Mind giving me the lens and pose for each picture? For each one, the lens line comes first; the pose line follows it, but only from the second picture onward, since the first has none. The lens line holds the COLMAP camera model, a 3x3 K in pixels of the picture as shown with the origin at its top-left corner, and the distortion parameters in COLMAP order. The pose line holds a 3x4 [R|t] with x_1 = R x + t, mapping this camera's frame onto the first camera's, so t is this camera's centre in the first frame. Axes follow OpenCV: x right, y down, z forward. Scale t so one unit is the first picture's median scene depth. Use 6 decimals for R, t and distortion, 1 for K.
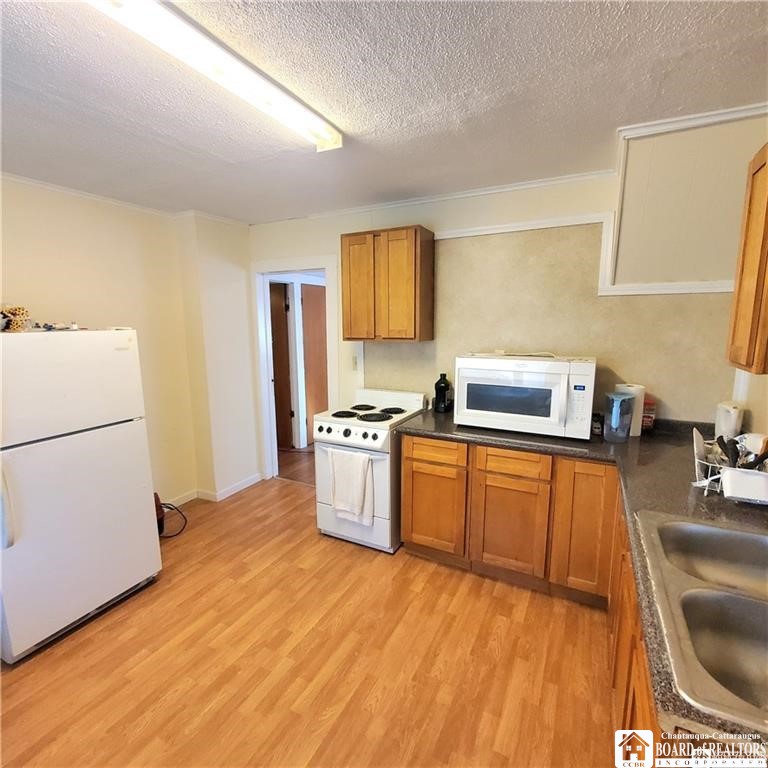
lens RADIAL K [[406.6, 0, 387.0], [0, 406.6, 384.5], [0, 0, 1]] dist [-0.000486, -0.003092]
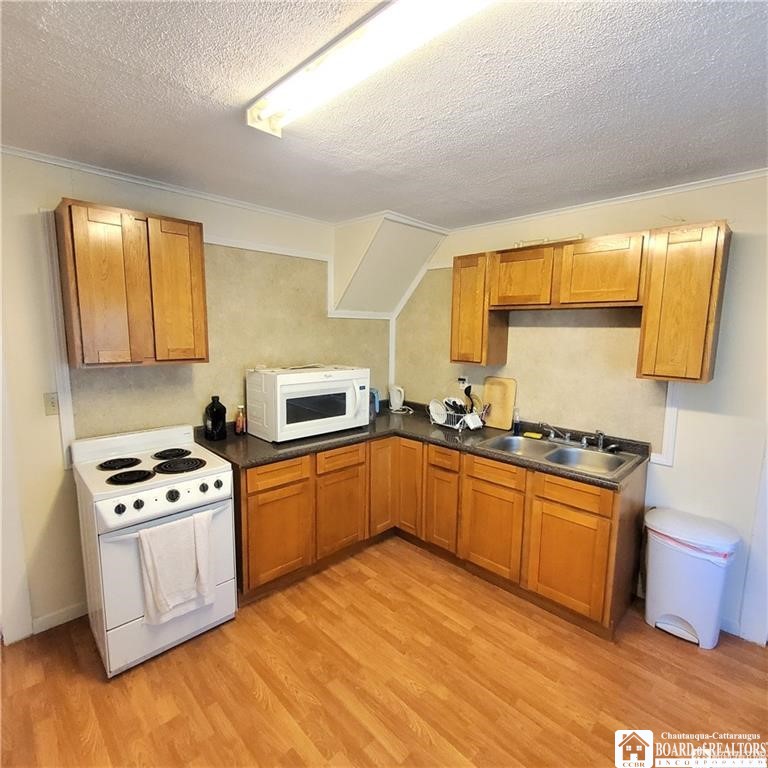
lens RADIAL K [[406.6, 0, 388.5], [0, 406.6, 385.1], [0, 0, 1]] dist [-0.000486, -0.003092]
pose [[0.308115, -0.117379, 0.944080, -0.726160], [0.129102, 0.988338, 0.080748, -0.092937], [-0.942549, 0.097003, 0.319675, 0.461016]]
